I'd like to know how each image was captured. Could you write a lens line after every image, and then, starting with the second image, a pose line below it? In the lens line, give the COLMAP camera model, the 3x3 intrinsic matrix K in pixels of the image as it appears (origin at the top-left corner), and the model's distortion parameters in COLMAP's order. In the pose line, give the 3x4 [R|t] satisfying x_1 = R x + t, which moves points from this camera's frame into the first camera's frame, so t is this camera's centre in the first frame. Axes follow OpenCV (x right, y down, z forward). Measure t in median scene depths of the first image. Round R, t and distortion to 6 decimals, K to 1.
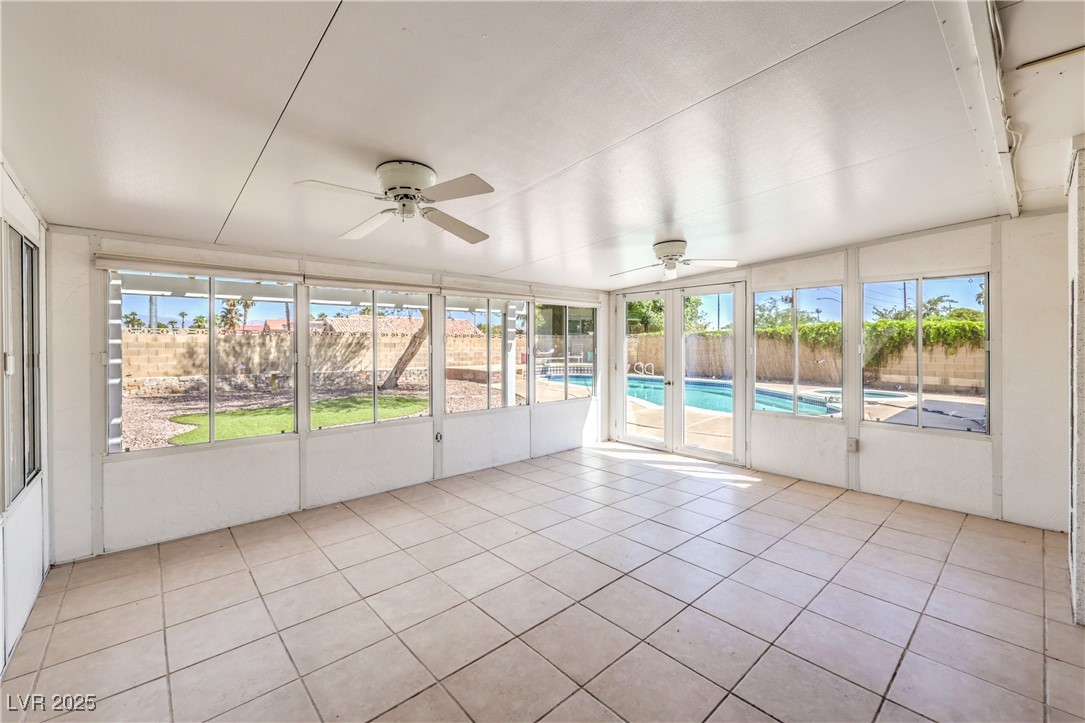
lens RADIAL K [[445.1, 0, 542.7], [0, 445.1, 352.4], [0, 0, 1]] dist [0.002432, 0.000348]
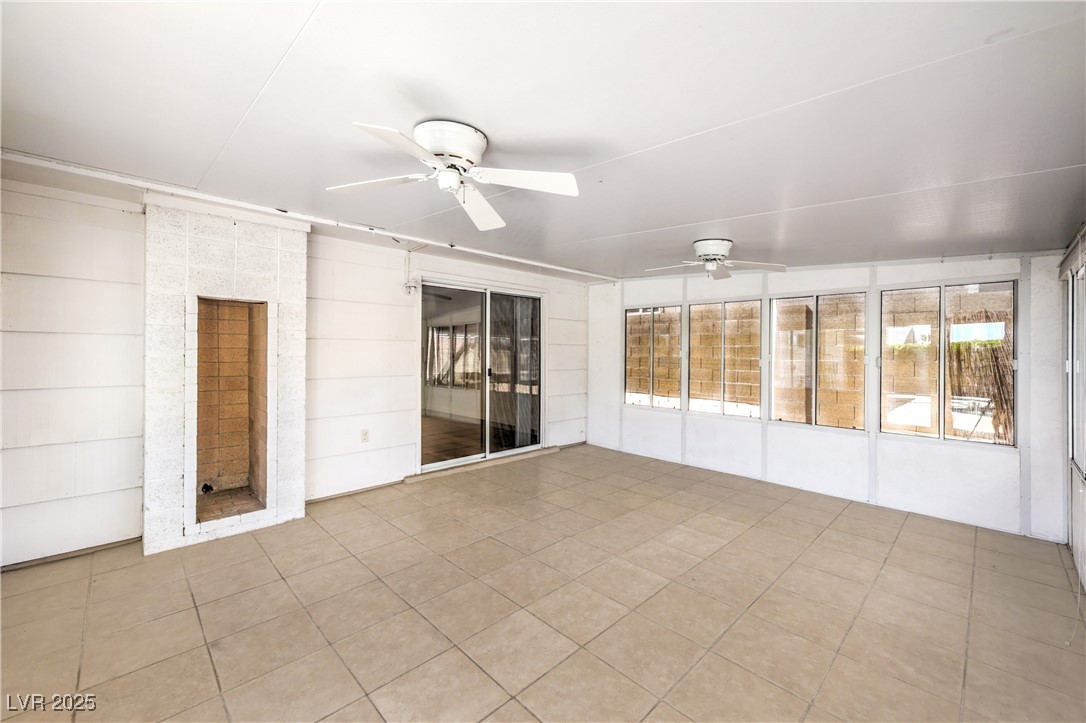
lens RADIAL K [[445.5, 0, 543.4], [0, 445.5, 350.8], [0, 0, 1]] dist [0.002432, 0.000348]
pose [[-0.998996, -0.004059, -0.044622, 0.200984], [-0.004918, 0.999804, 0.019169, -0.024113], [0.044536, 0.019369, -0.998820, 1.405671]]
